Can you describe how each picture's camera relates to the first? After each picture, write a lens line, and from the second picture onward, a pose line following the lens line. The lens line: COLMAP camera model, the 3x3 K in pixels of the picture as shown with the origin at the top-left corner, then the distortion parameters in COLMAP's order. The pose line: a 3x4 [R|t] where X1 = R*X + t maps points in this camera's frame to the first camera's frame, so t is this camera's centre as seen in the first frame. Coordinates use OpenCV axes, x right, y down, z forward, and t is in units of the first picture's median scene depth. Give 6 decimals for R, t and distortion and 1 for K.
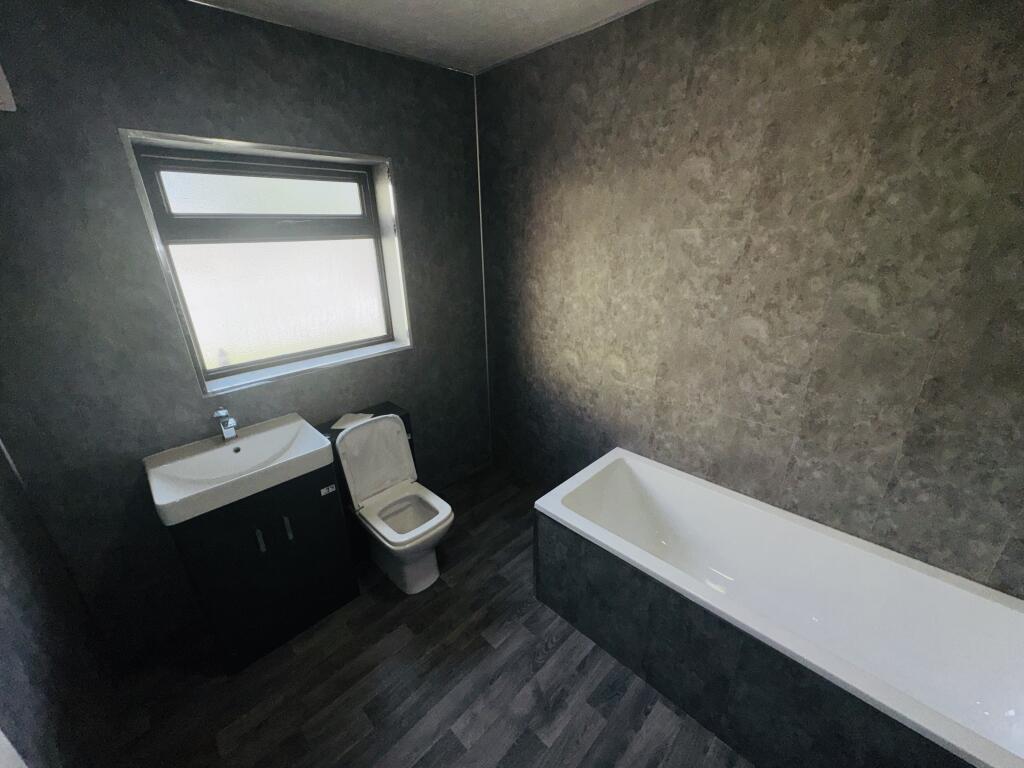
lens RADIAL K [[406.1, 0, 511.5], [0, 406.1, 381.2], [0, 0, 1]] dist [-0.000836, 0.000058]
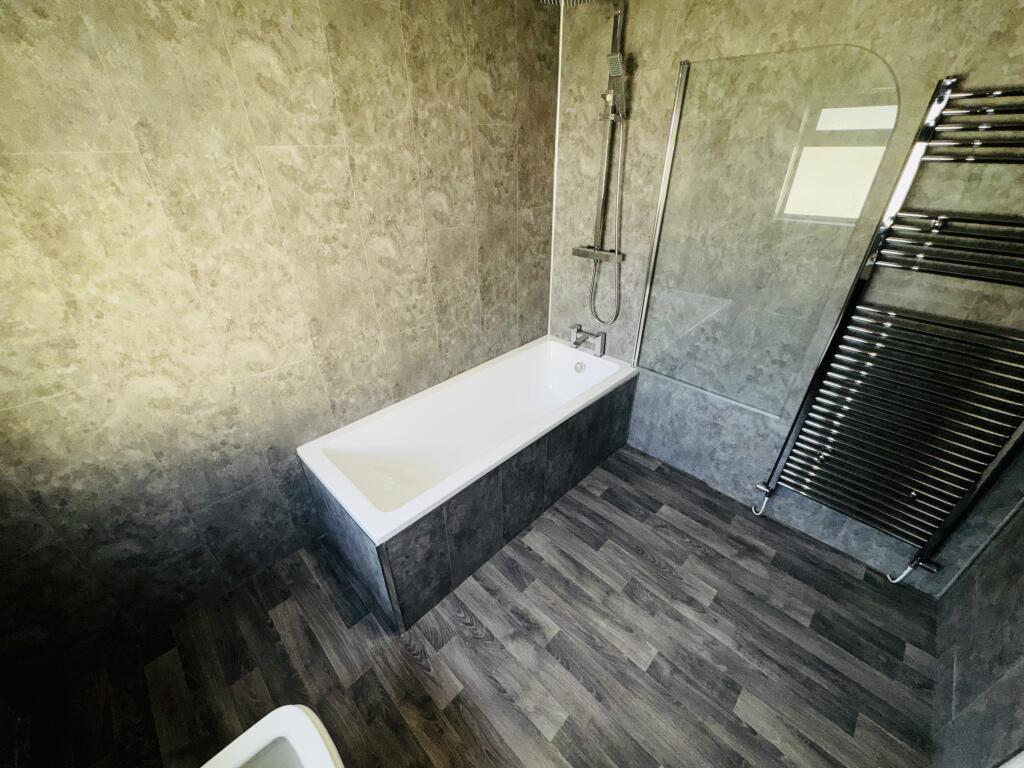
lens RADIAL K [[406.1, 0, 511.5], [0, 406.1, 381.2], [0, 0, 1]] dist [-0.000836, 0.000058]
pose [[0.004922, -0.480776, 0.876830, -0.483852], [0.362767, 0.817967, 0.446465, -0.191252], [-0.931867, 0.315888, 0.178436, 0.590575]]
